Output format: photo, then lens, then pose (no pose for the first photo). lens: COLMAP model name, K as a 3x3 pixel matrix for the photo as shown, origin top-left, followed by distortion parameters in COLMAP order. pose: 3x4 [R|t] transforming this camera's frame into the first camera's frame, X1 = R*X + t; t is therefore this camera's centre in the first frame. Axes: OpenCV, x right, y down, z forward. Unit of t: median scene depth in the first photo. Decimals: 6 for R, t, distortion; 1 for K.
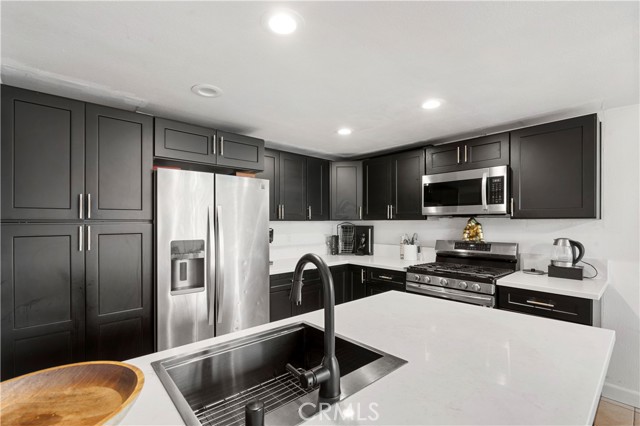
lens RADIAL K [[288.2, 0, 321.7], [0, 288.2, 220.3], [0, 0, 1]] dist [0.000362, -0.000196]
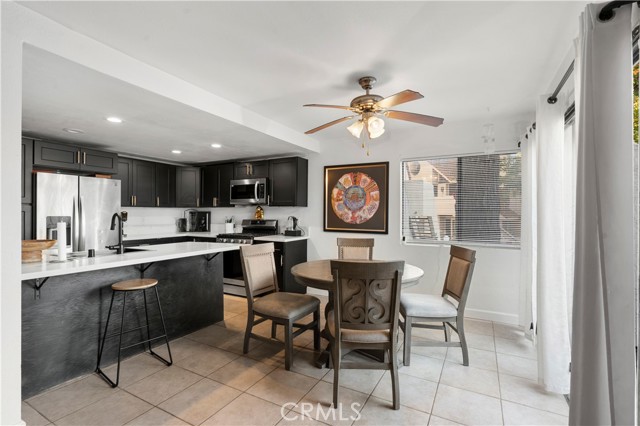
lens RADIAL K [[288.0, 0, 317.2], [0, 288.0, 213.8], [0, 0, 1]] dist [0.000750, 0.000073]
pose [[0.943926, 0.004639, 0.330125, 0.287732], [-0.005798, 0.999980, 0.002528, 0.032415], [-0.330106, -0.004300, 0.943934, -0.777986]]
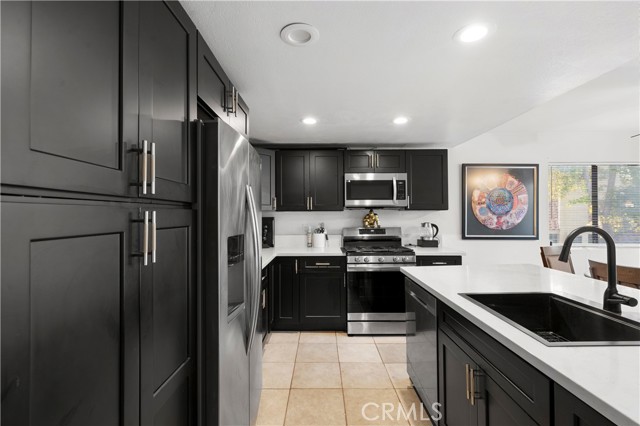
lens RADIAL K [[288.0, 0, 317.2], [0, 288.0, 213.8], [0, 0, 1]] dist [0.000750, 0.000073]
pose [[0.674223, 0.005763, 0.738505, -0.630132], [0.002098, 0.999951, -0.009719, 0.023408], [-0.738524, 0.008103, 0.674178, 0.305667]]
